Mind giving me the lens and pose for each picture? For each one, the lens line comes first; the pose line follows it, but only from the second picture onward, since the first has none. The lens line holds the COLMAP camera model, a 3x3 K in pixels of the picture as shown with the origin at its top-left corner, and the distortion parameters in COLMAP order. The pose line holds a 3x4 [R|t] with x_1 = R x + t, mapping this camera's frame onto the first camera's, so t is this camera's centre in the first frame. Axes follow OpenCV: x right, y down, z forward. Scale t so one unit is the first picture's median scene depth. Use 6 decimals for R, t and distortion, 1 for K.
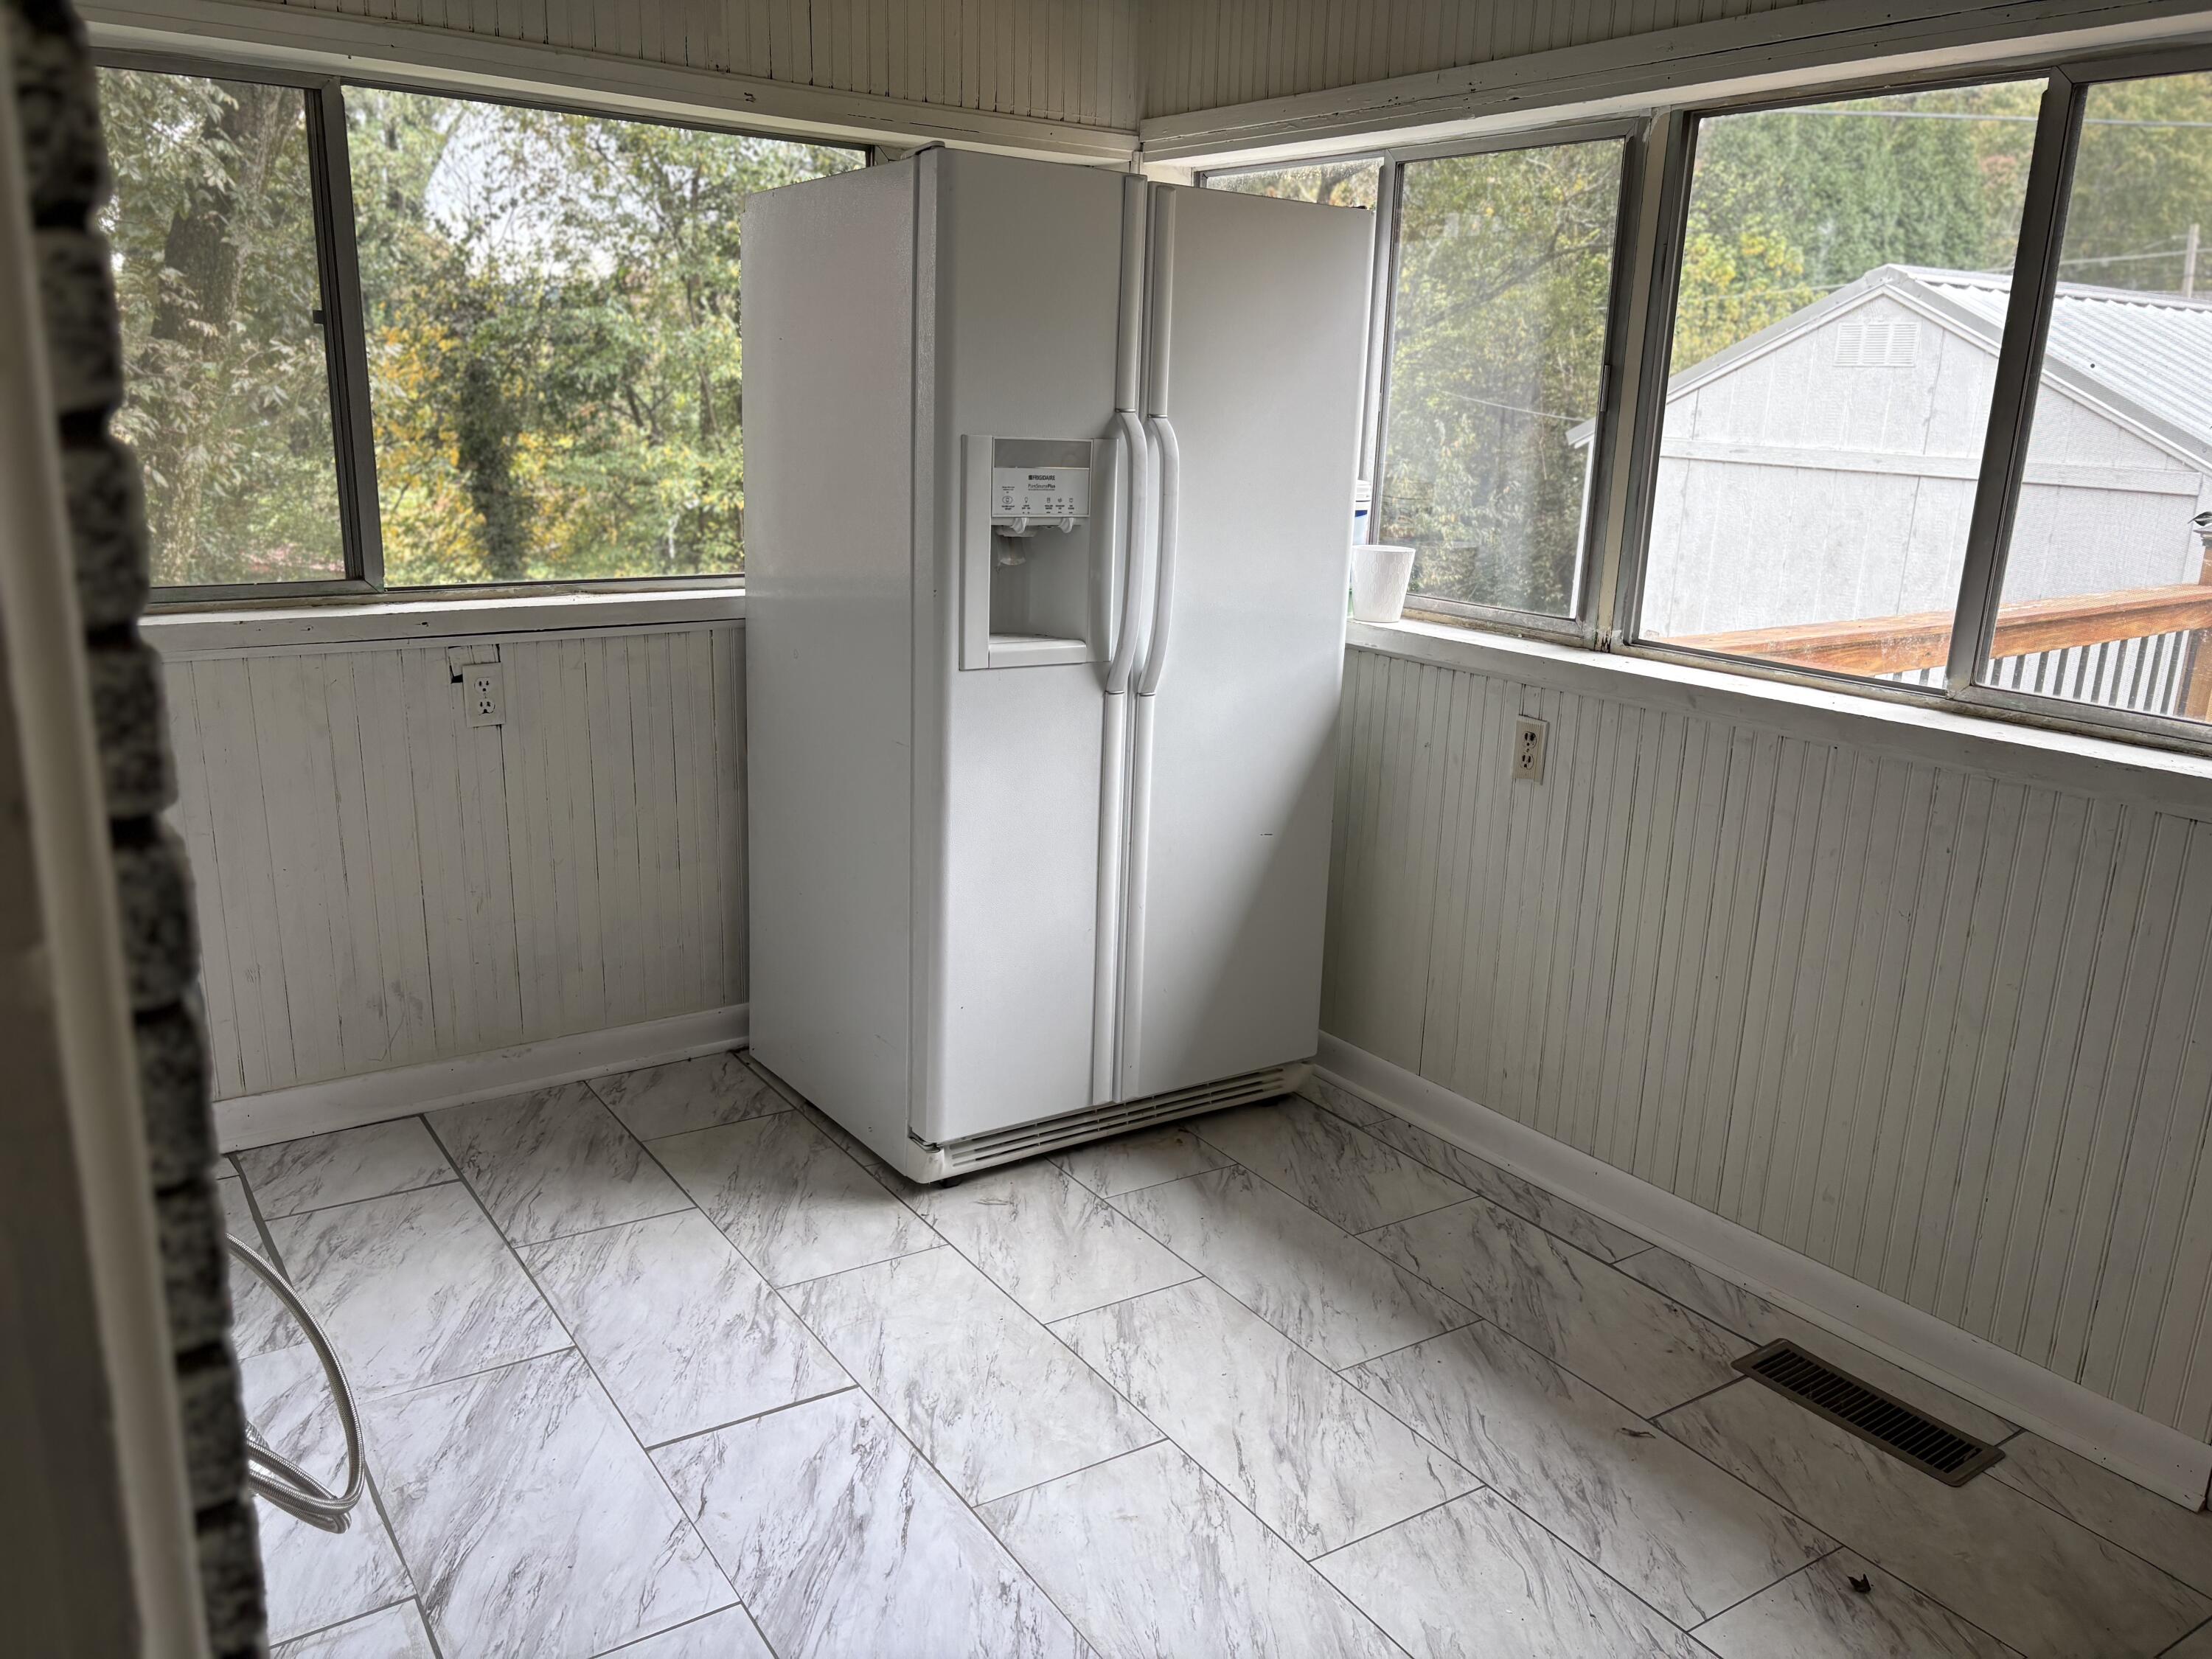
lens RADIAL K [[1687.4, 0, 1095.8], [0, 1687.4, 816.0], [0, 0, 1]] dist [0.047181, -0.038768]
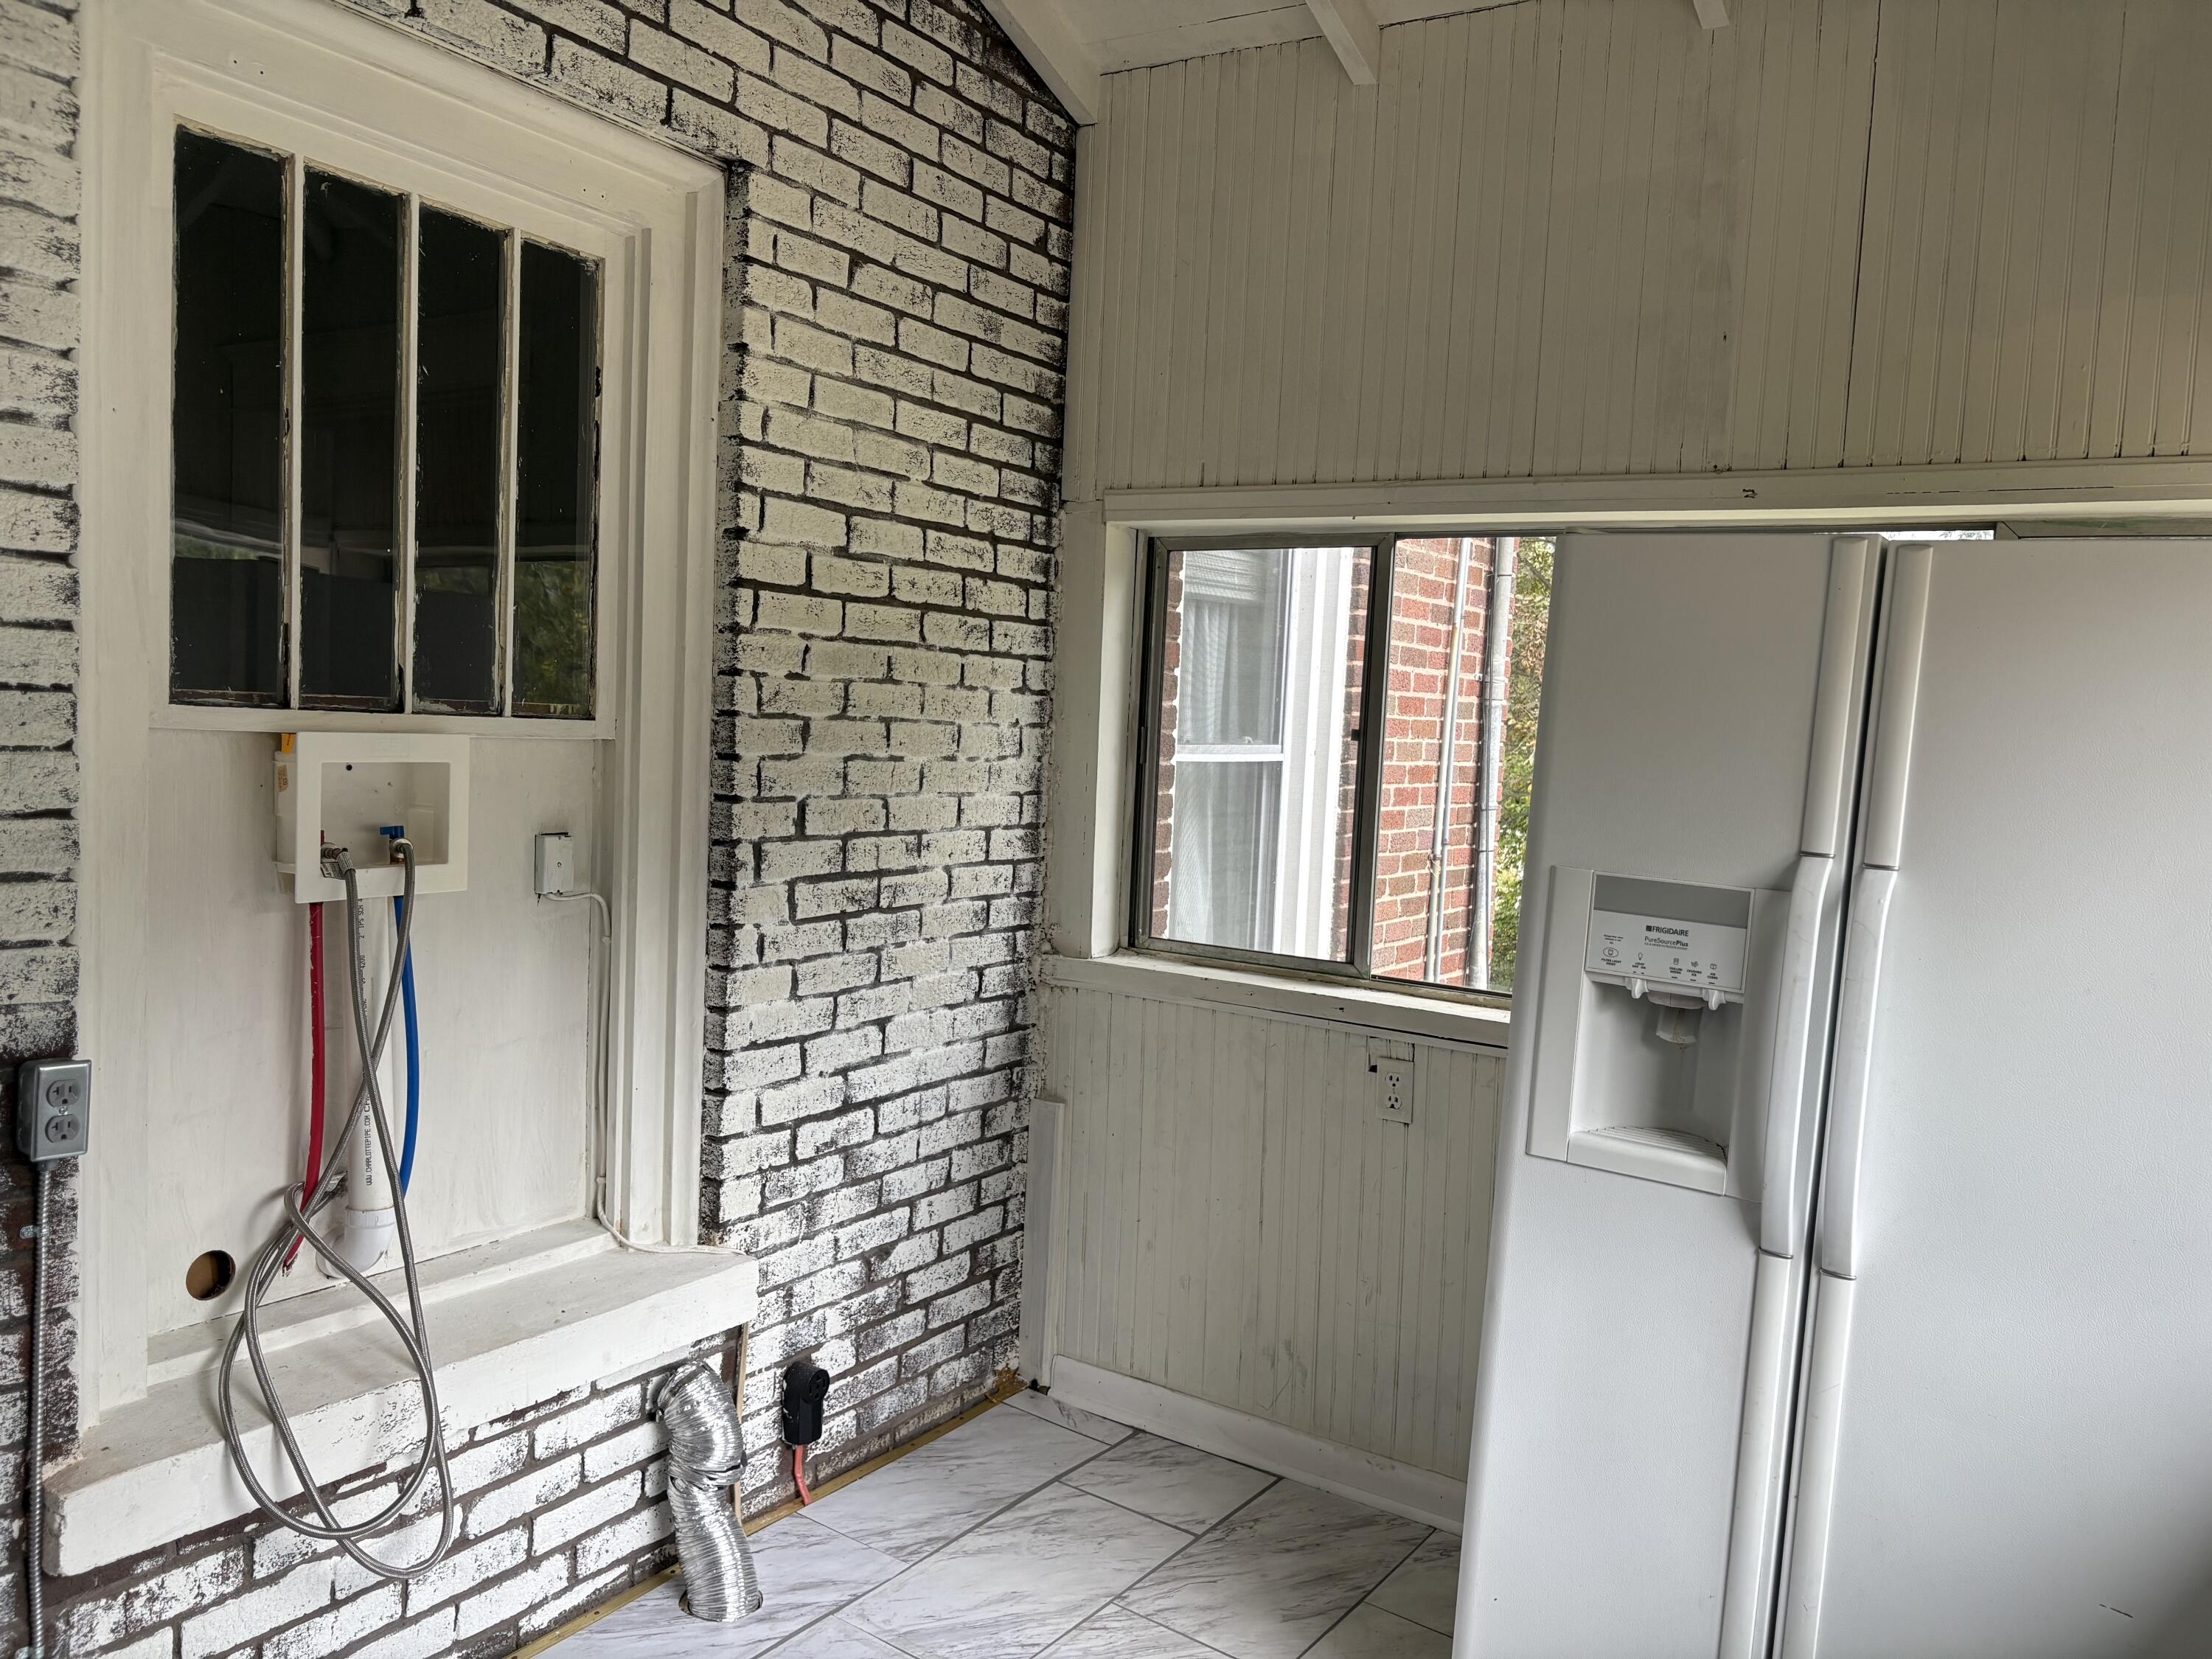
lens RADIAL K [[1687.4, 0, 1093.1], [0, 1687.4, 845.2], [0, 0, 1]] dist [0.047181, -0.038768]
pose [[0.365505, 0.059886, -0.928881, 0.553388], [-0.269468, 0.962003, -0.044012, -0.130670], [0.890951, 0.266390, 0.367755, 0.470229]]
